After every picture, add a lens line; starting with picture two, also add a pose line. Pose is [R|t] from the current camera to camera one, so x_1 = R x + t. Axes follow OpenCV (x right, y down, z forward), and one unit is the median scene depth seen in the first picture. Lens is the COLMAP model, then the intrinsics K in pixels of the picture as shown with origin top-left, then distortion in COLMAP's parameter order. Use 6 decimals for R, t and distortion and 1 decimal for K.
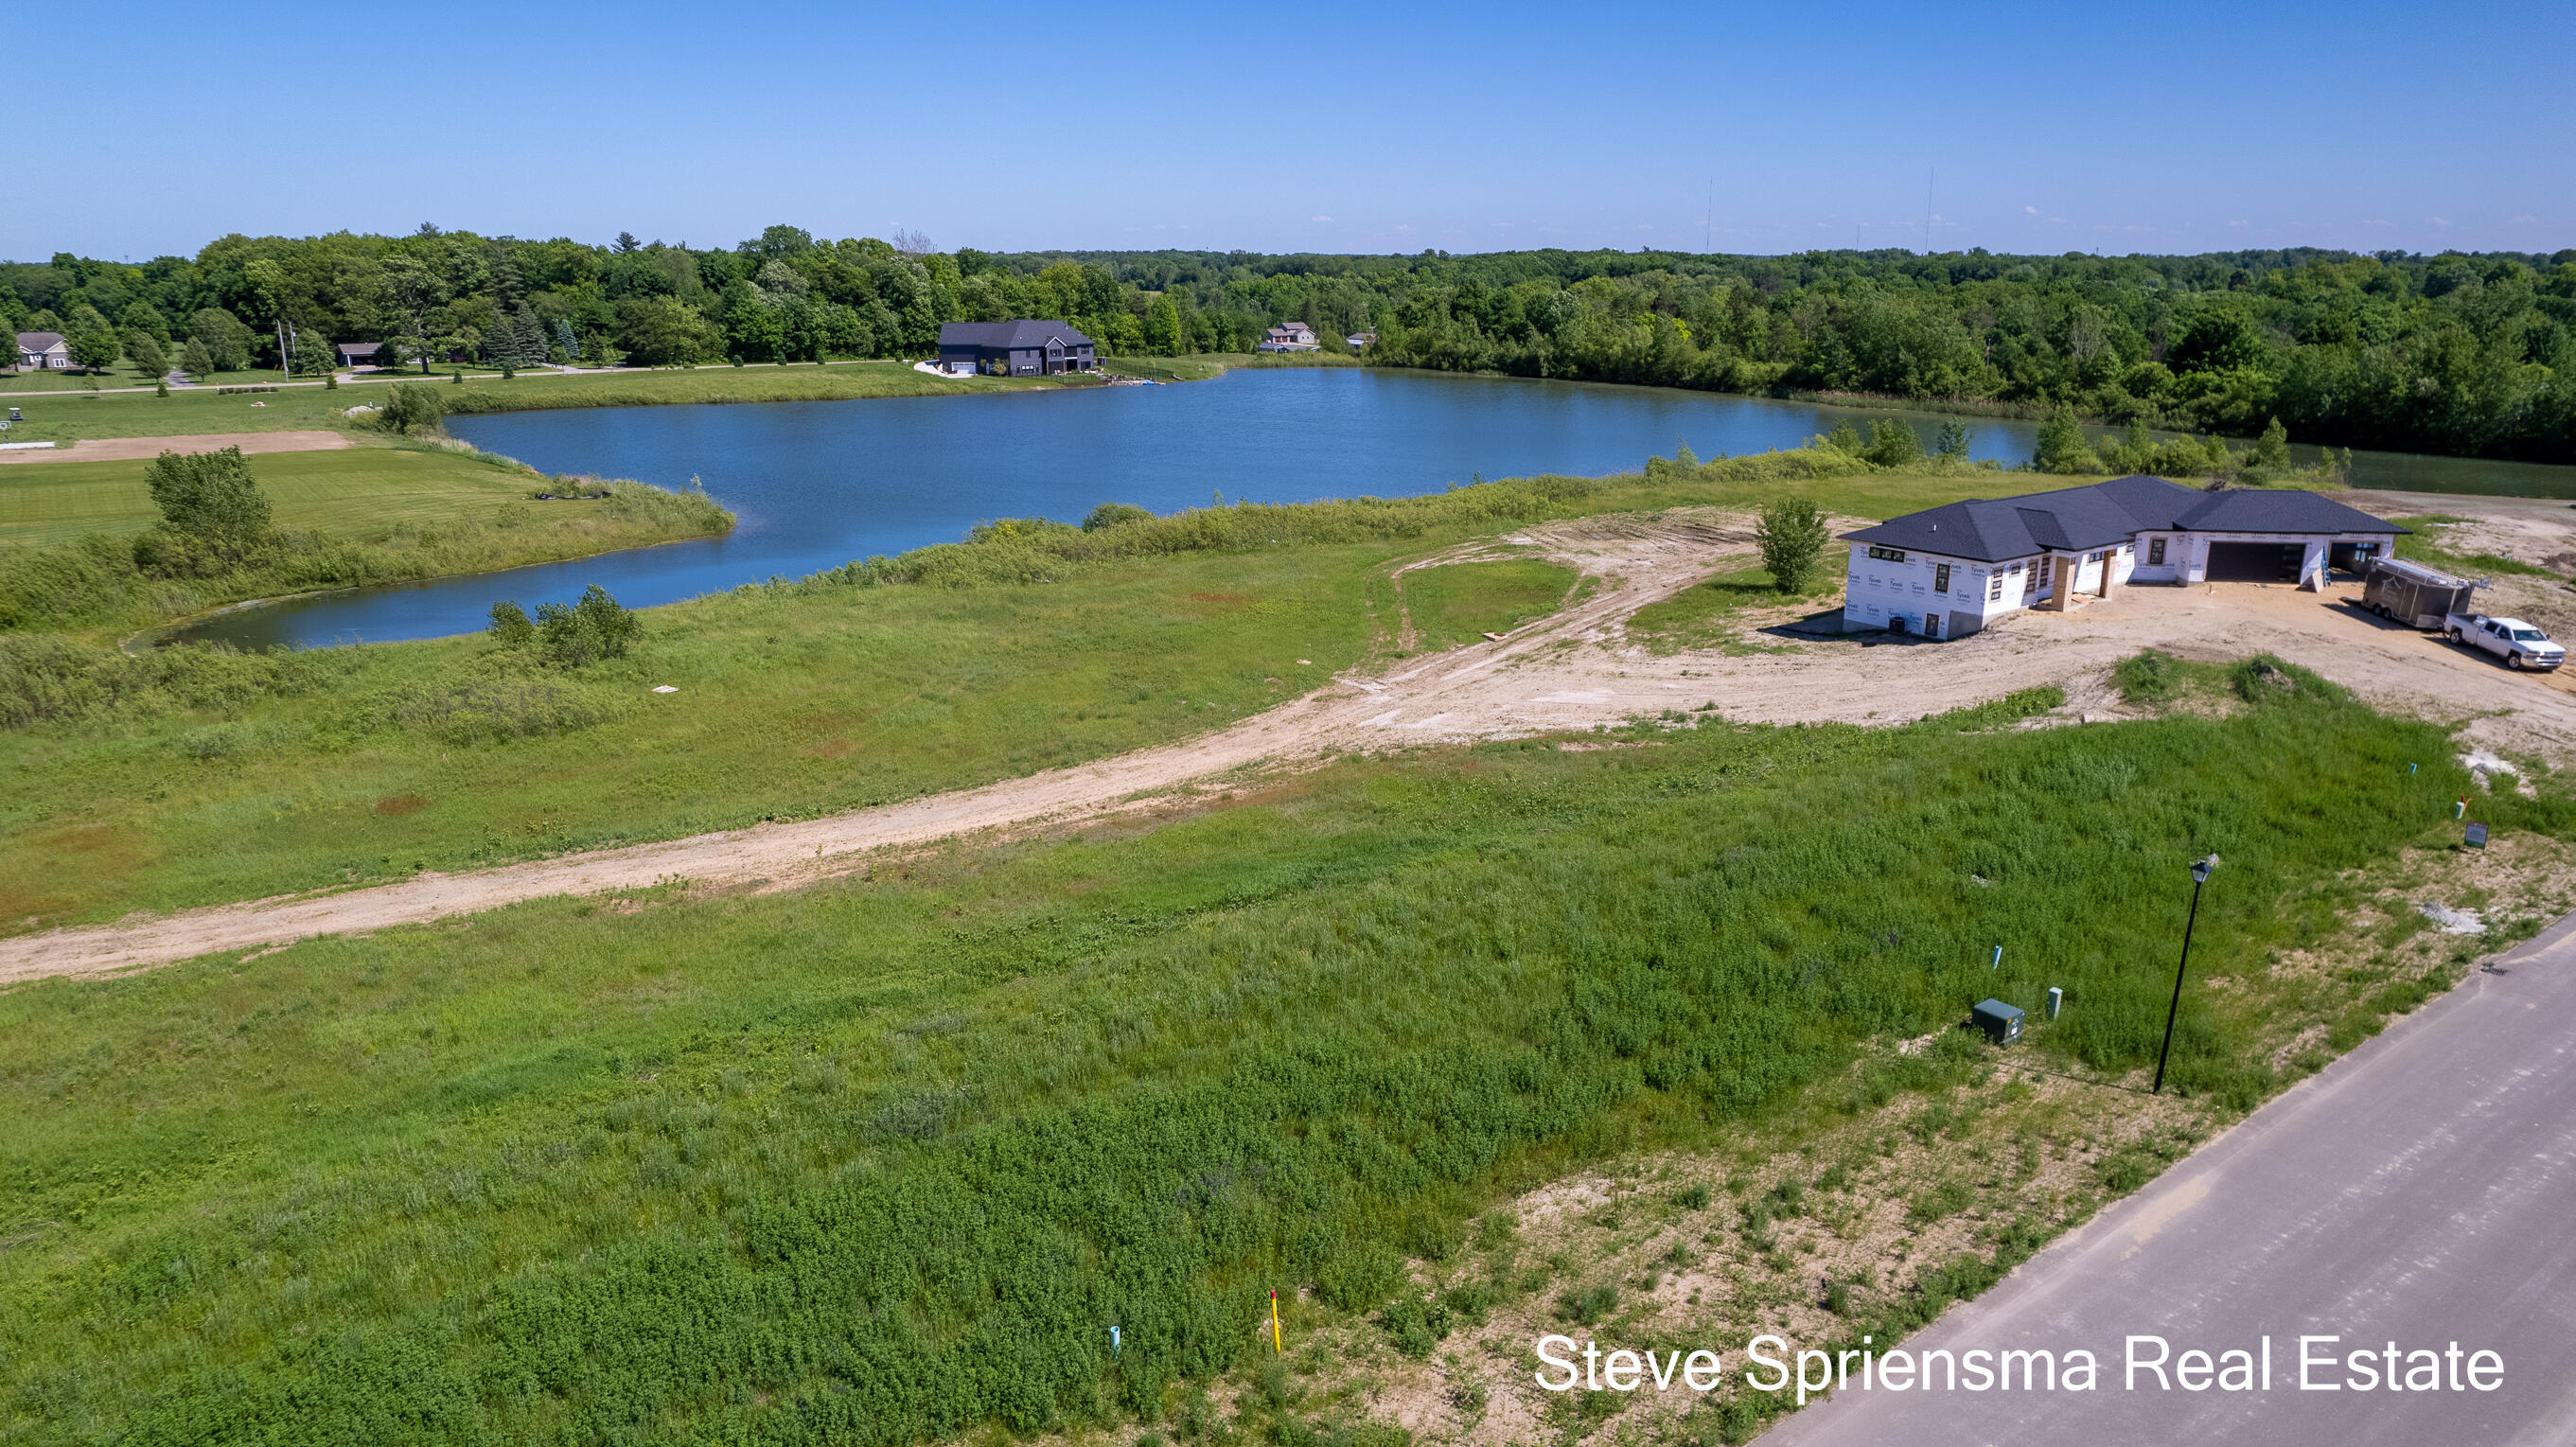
lens RADIAL K [[1650.8, 0, 1285.6], [0, 1650.8, 734.1], [0, 0, 1]] dist [-0.064934, 0.052447]
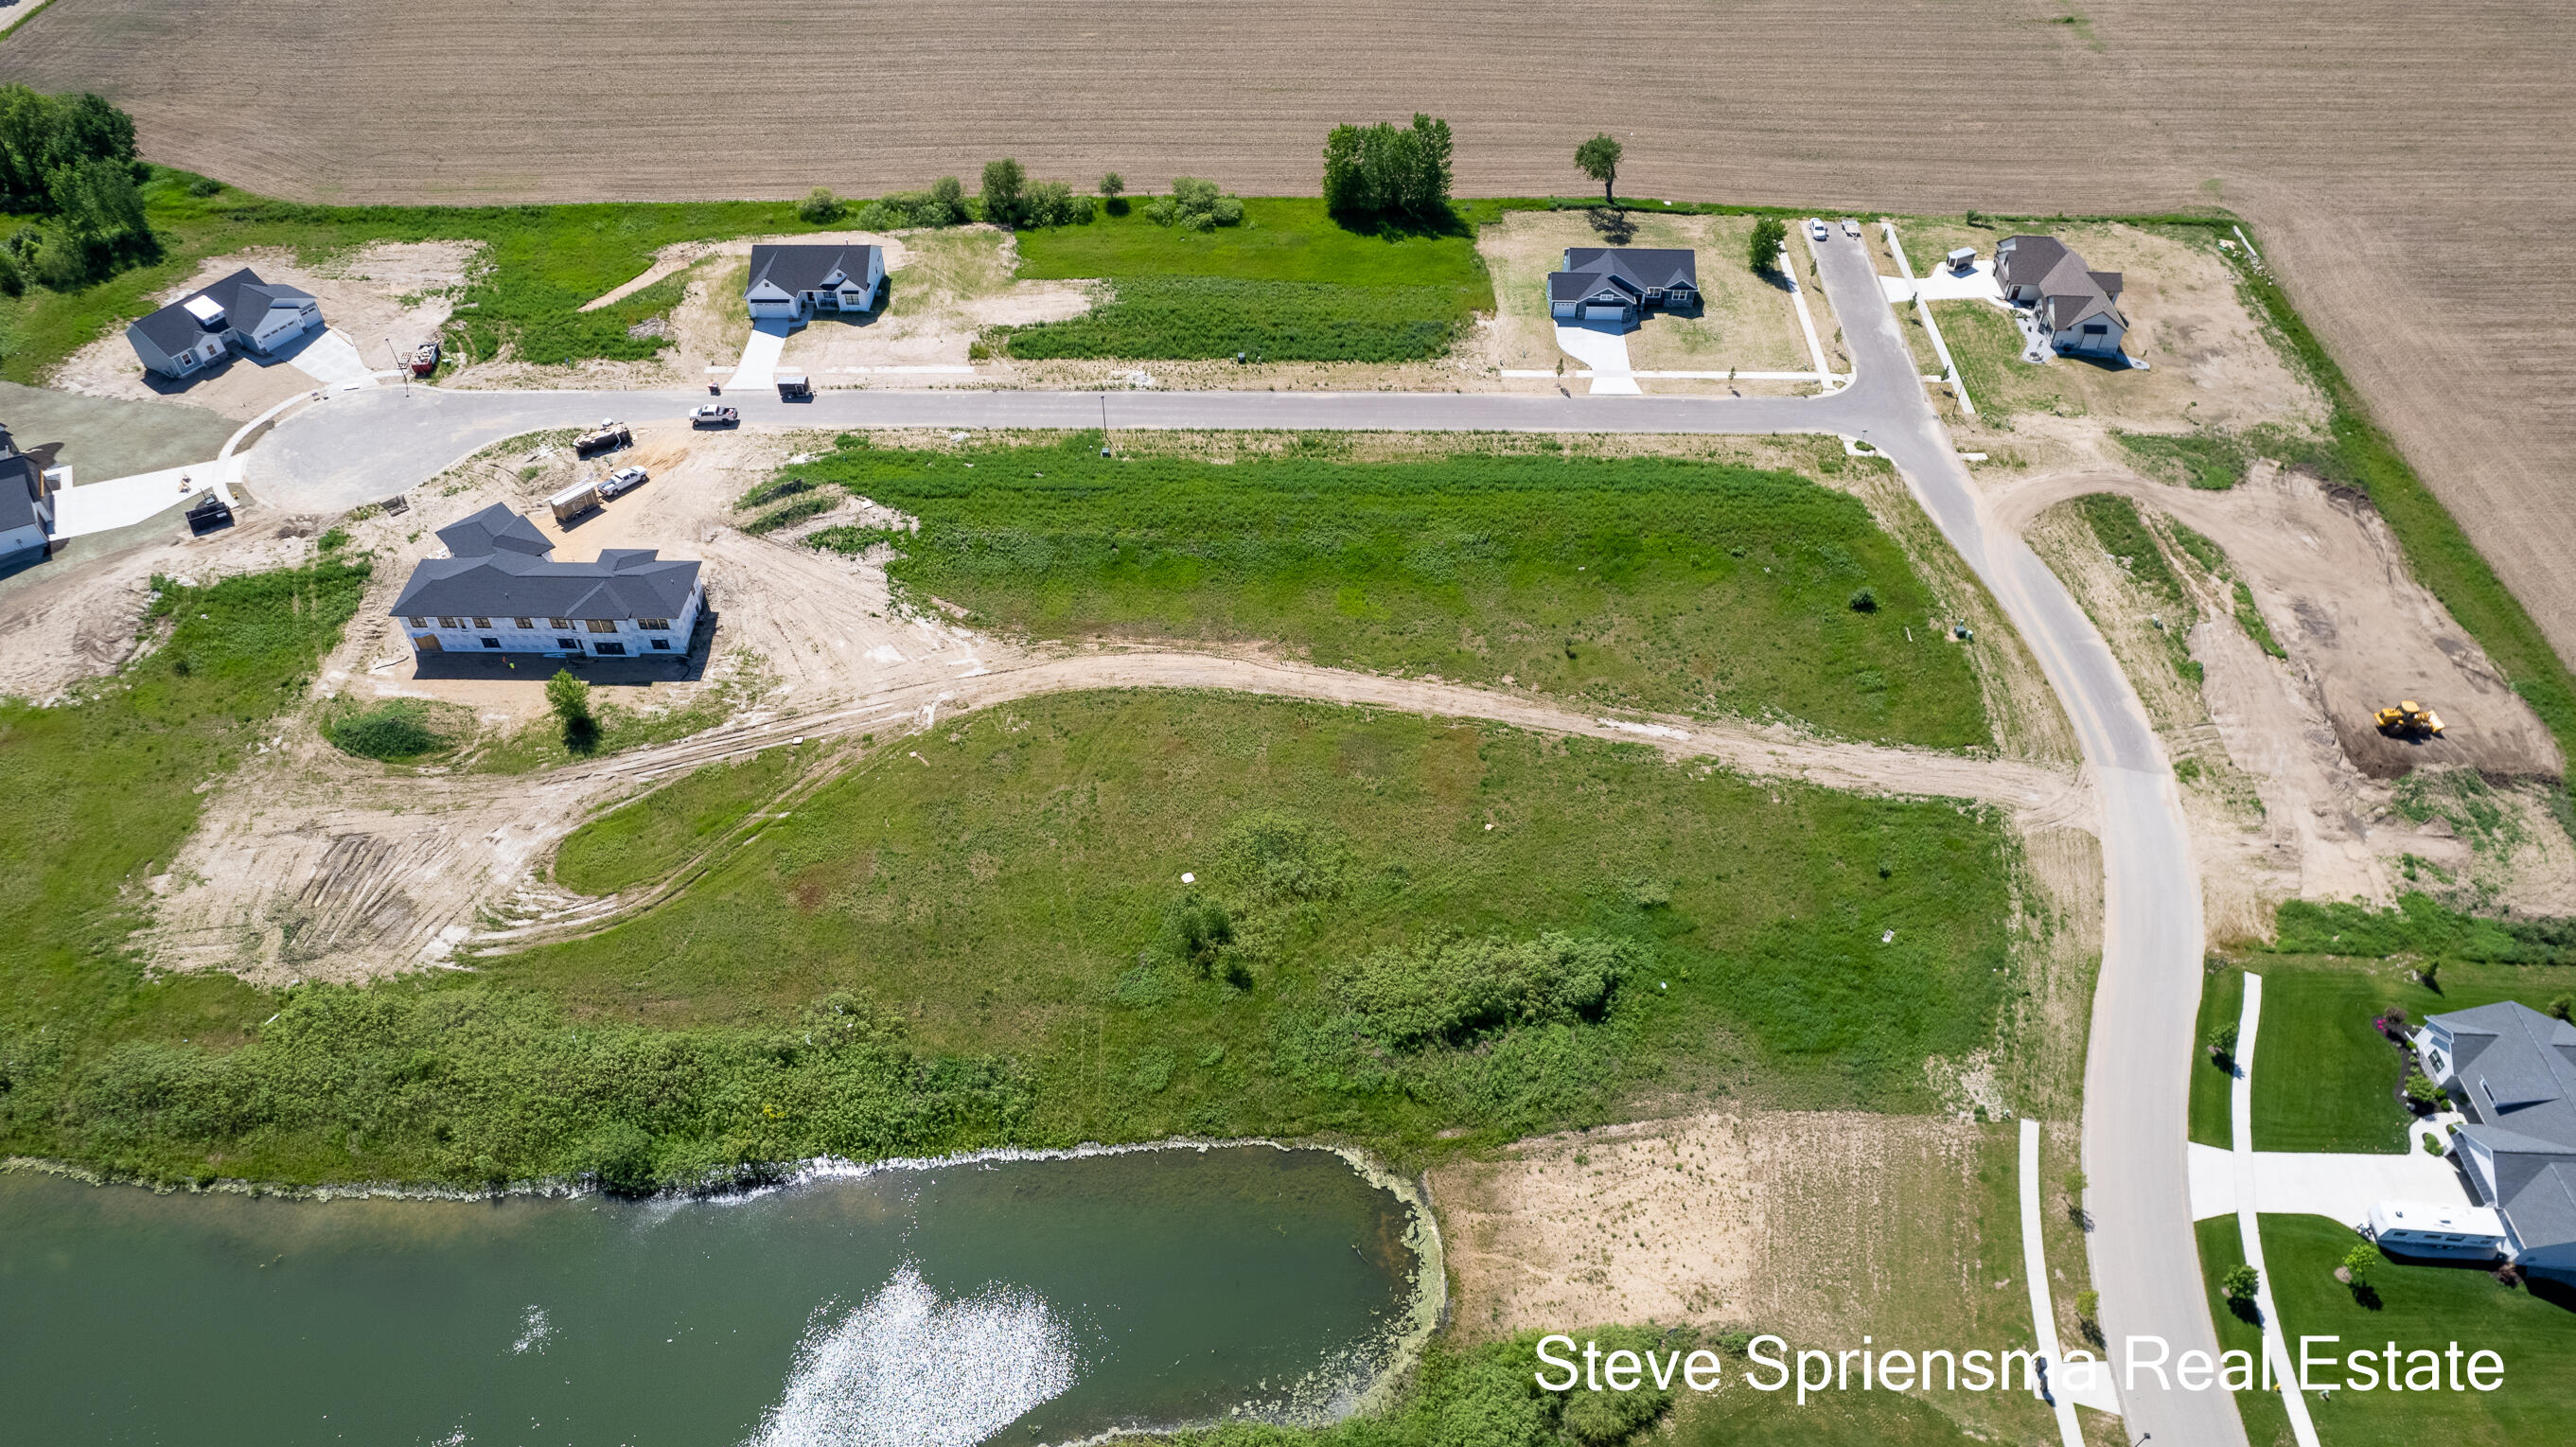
lens RADIAL K [[1650.8, 0, 1285.6], [0, 1650.8, 734.1], [0, 0, 1]] dist [-0.064934, 0.052447]
pose [[-0.793790, -0.434163, 0.425911, -1.116909], [0.168312, 0.516123, 0.839814, -1.561231], [-0.584439, 0.738322, -0.336618, 1.352017]]
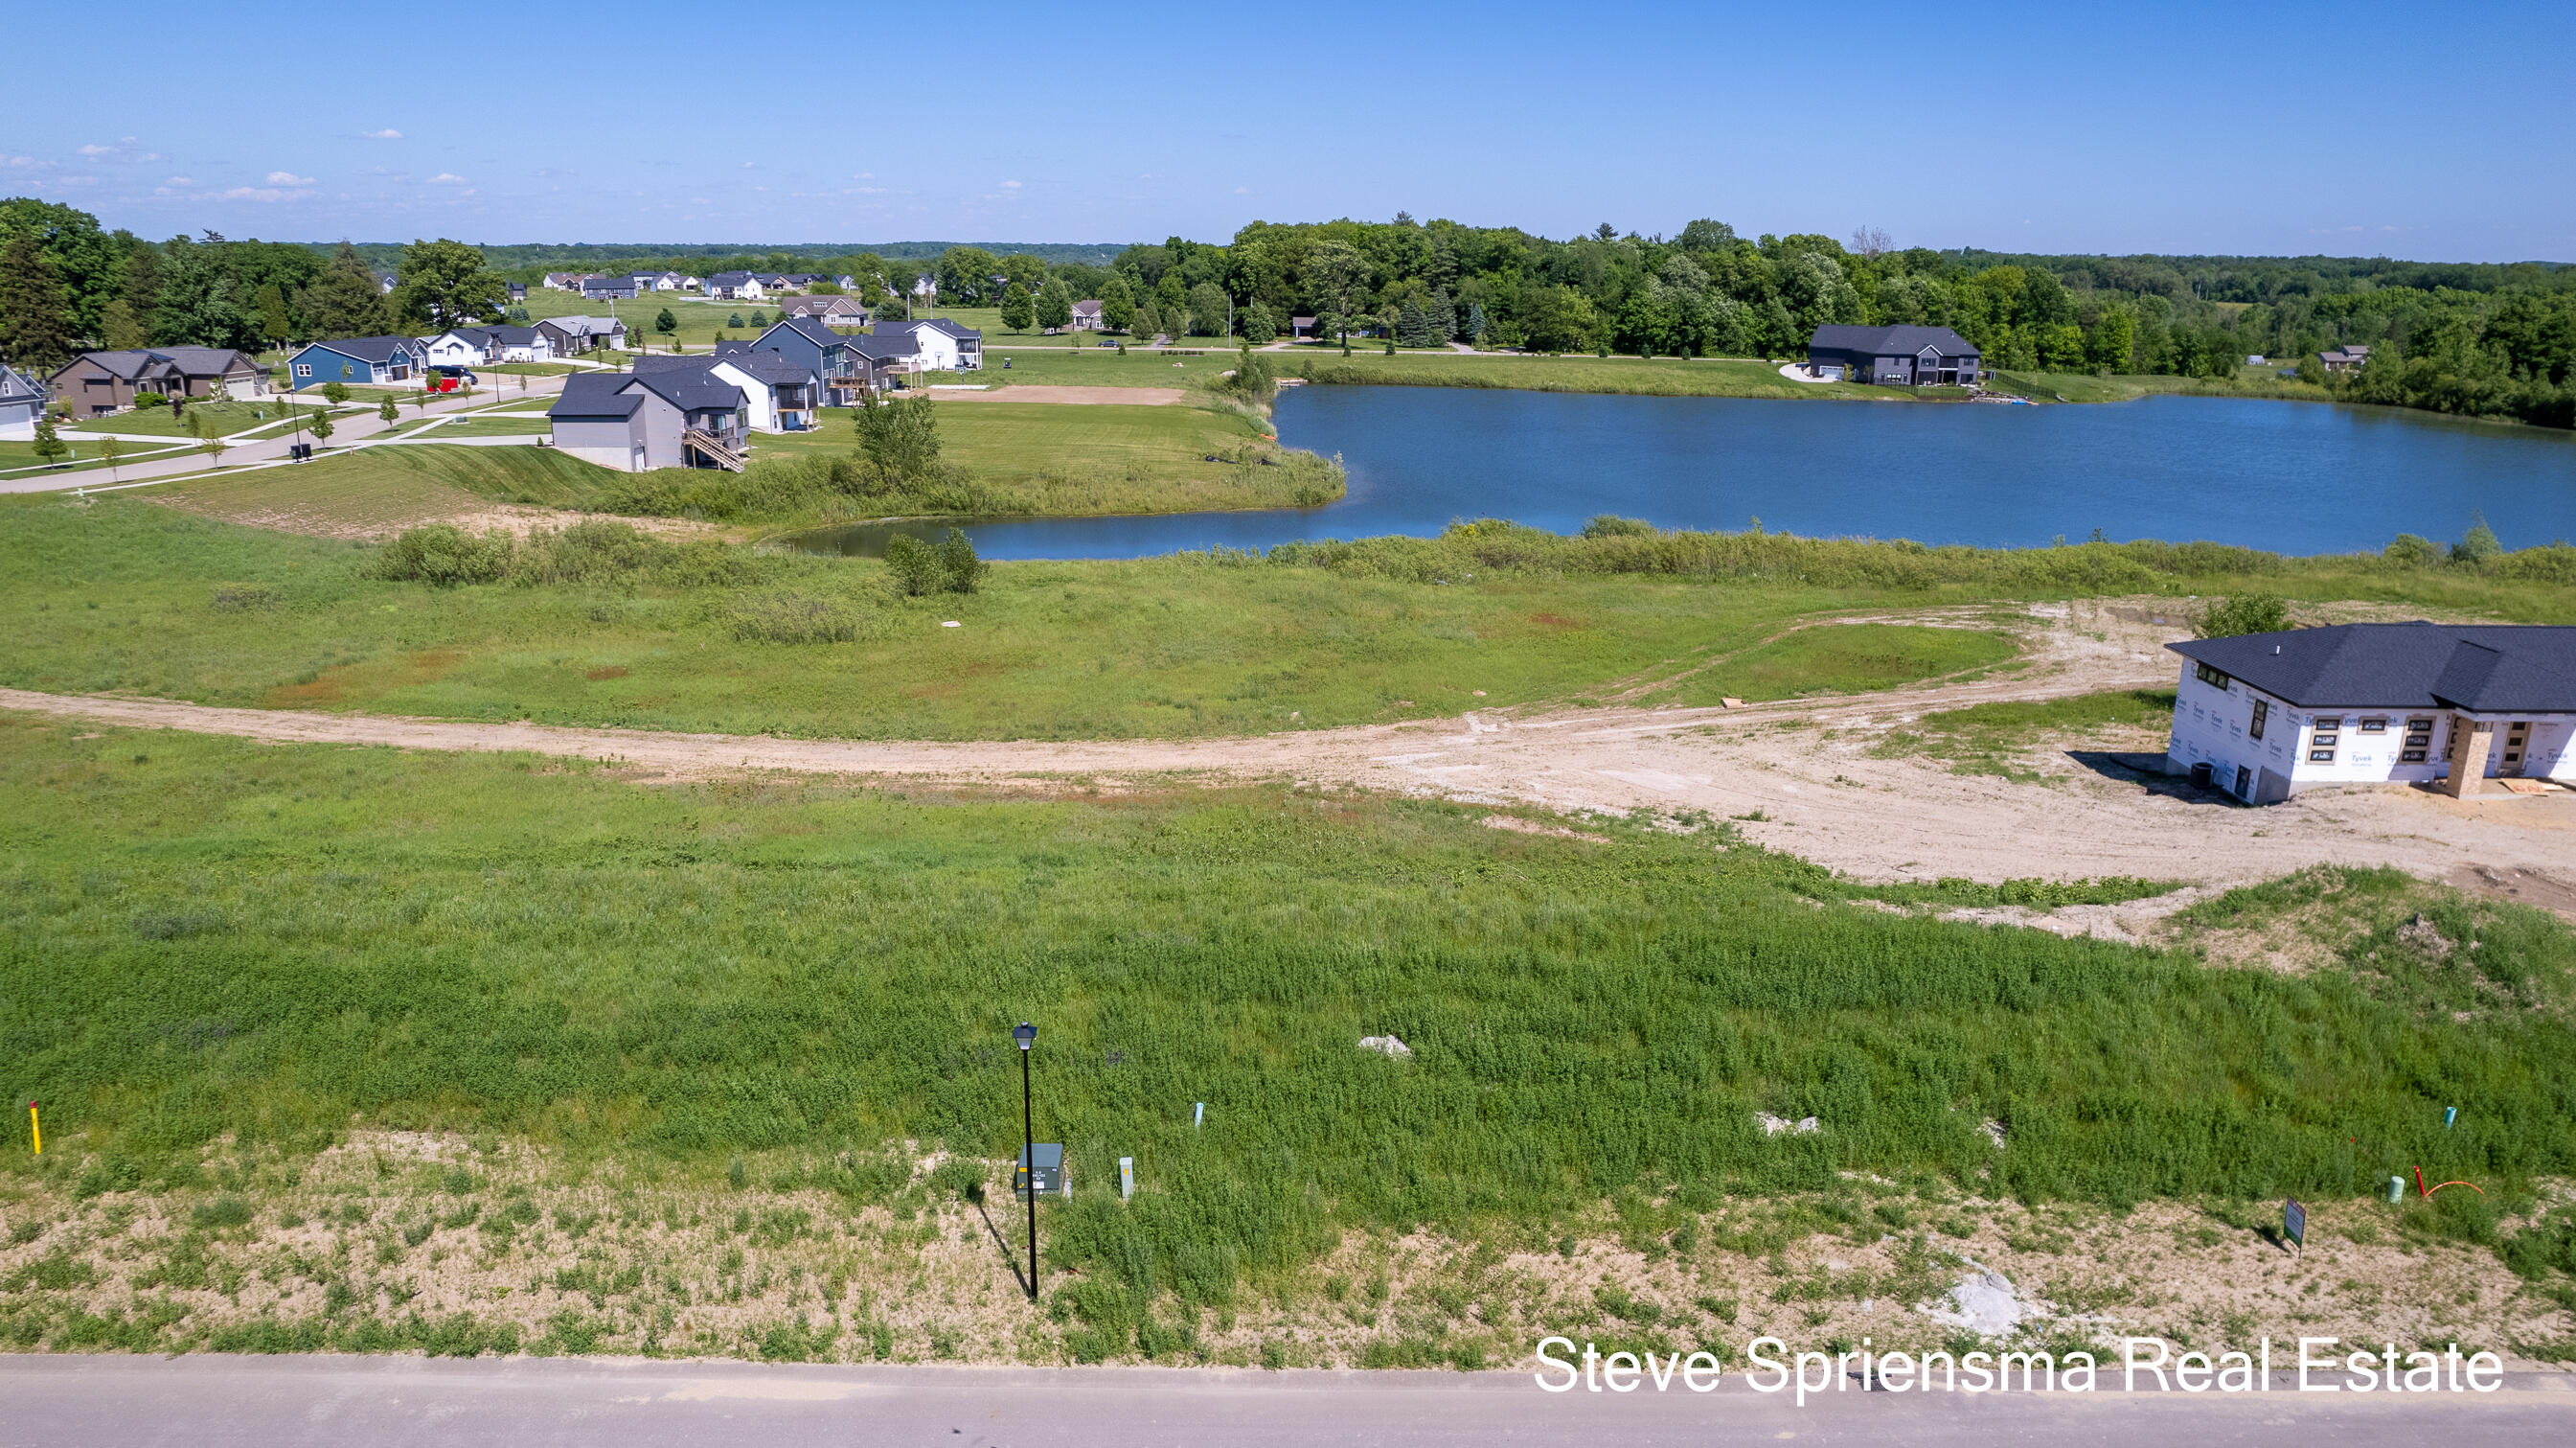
lens RADIAL K [[1673.0, 0, 1281.6], [0, 1673.0, 730.5], [0, 0, 1]] dist [-0.069770, 0.057168]
pose [[0.808900, 0.173078, -0.561894, 0.447001], [-0.174444, 0.983306, 0.051756, -0.051542], [0.561472, 0.056154, 0.825588, 0.159644]]
